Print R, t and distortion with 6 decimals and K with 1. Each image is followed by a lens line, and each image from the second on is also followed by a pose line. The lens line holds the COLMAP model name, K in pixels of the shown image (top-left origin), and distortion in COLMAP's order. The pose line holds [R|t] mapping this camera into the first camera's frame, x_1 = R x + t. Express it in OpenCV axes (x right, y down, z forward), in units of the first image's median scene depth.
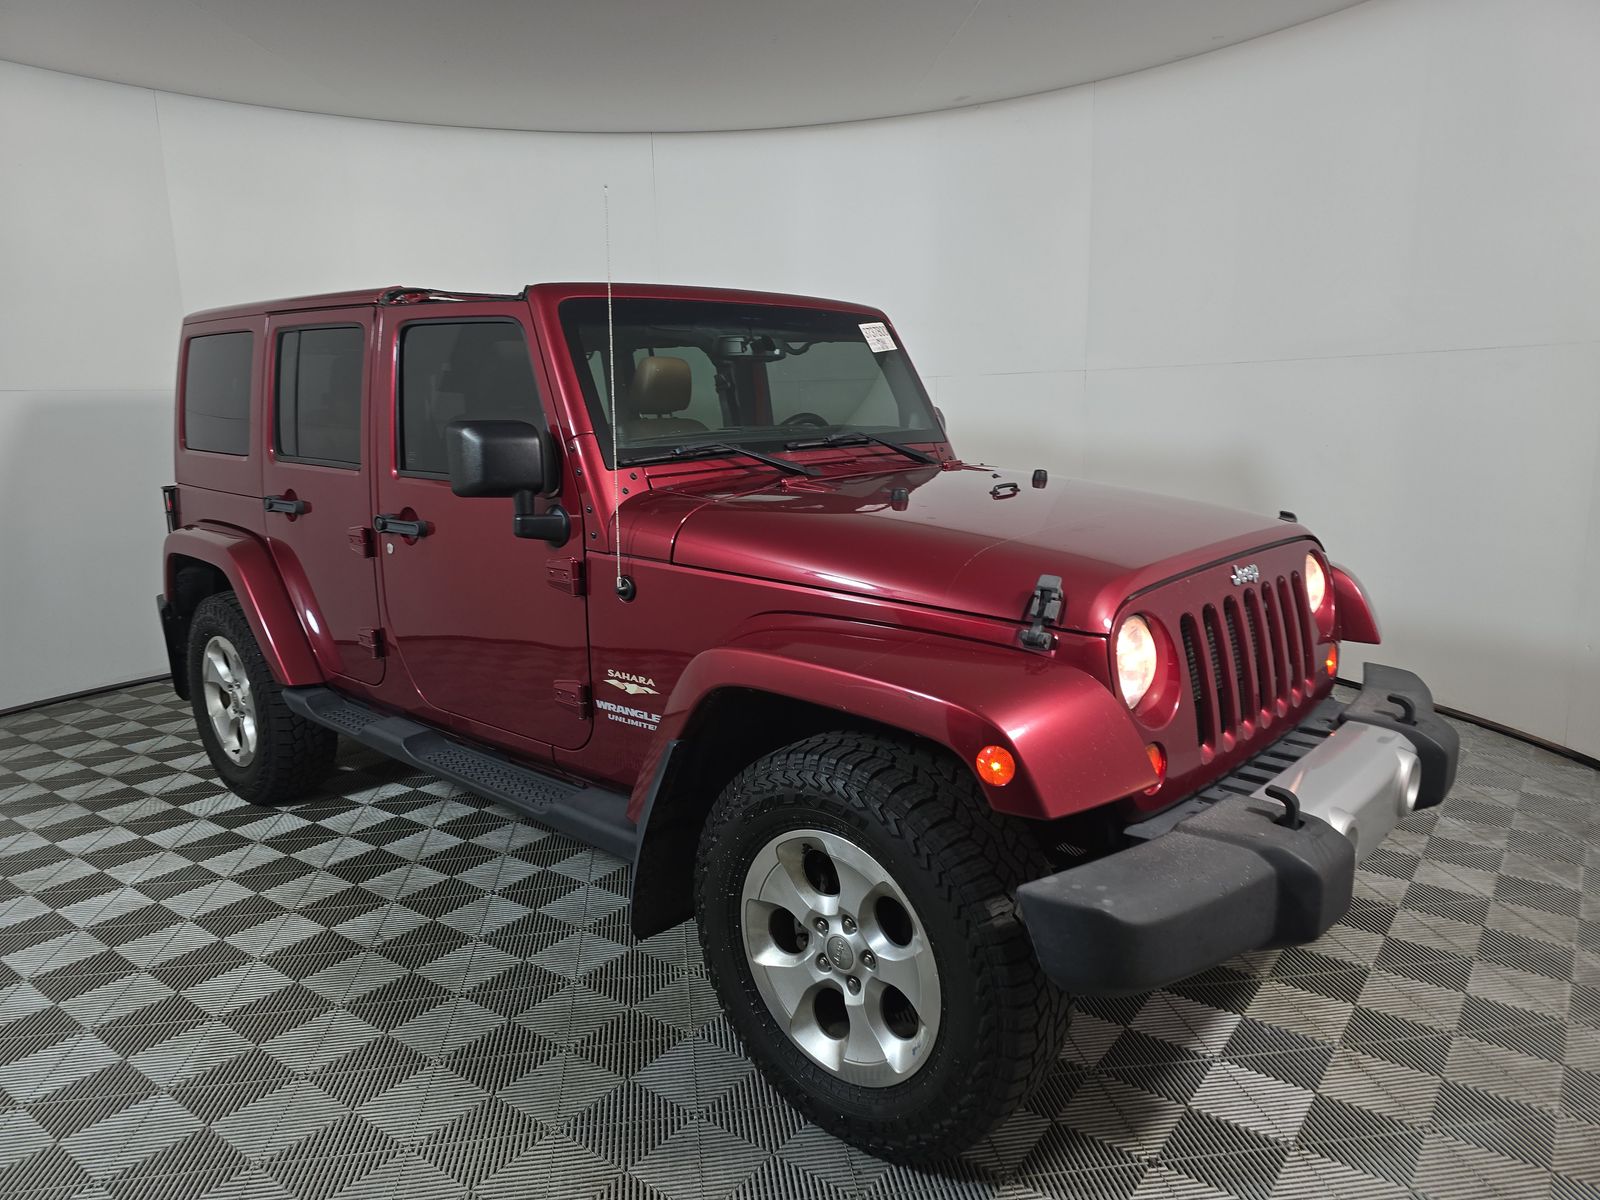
lens RADIAL K [[1094.7, 0, 800.0], [0, 1094.7, 600.0], [0, 0, 1]] dist [0.000351, -0.000004]
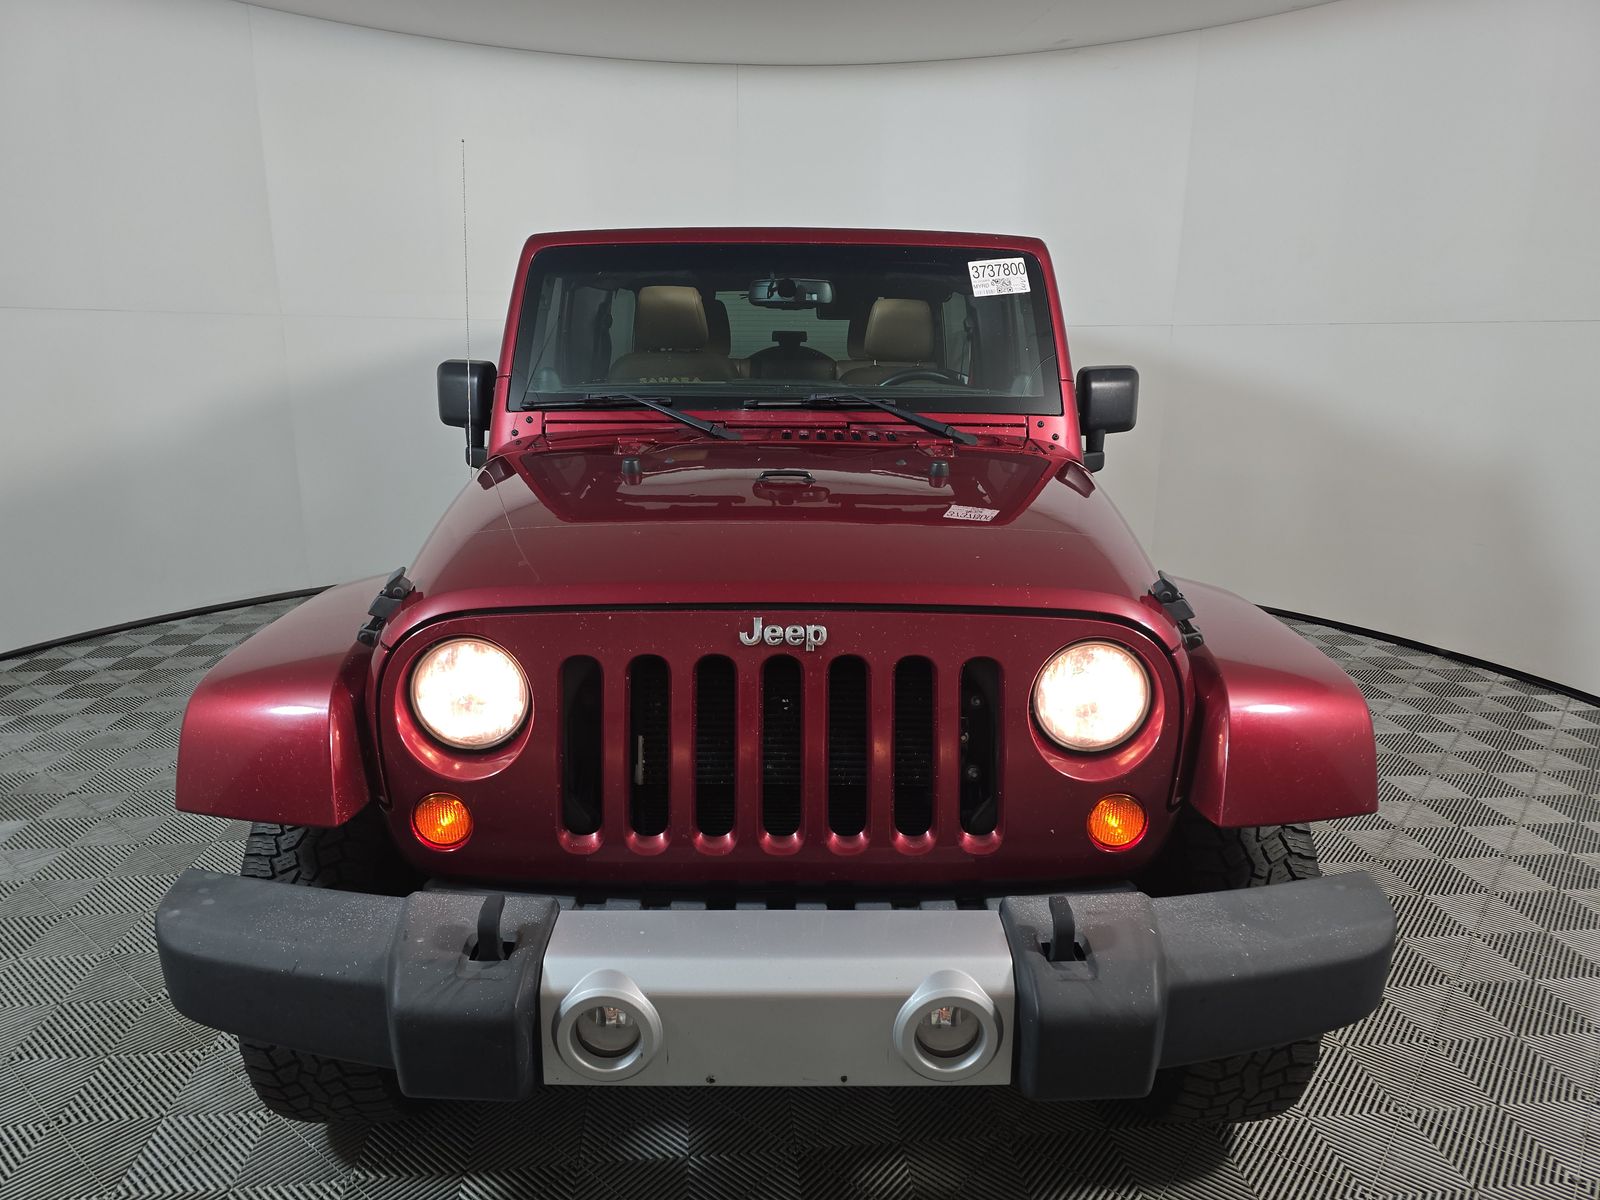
lens RADIAL K [[1094.7, 0, 800.0], [0, 1094.7, 600.0], [0, 0, 1]] dist [0.000351, -0.000004]
pose [[0.683442, 0.203339, -0.701113, 0.785568], [-0.160250, 0.978786, 0.127660, -0.118671], [0.712199, 0.025105, 0.701529, 0.455086]]
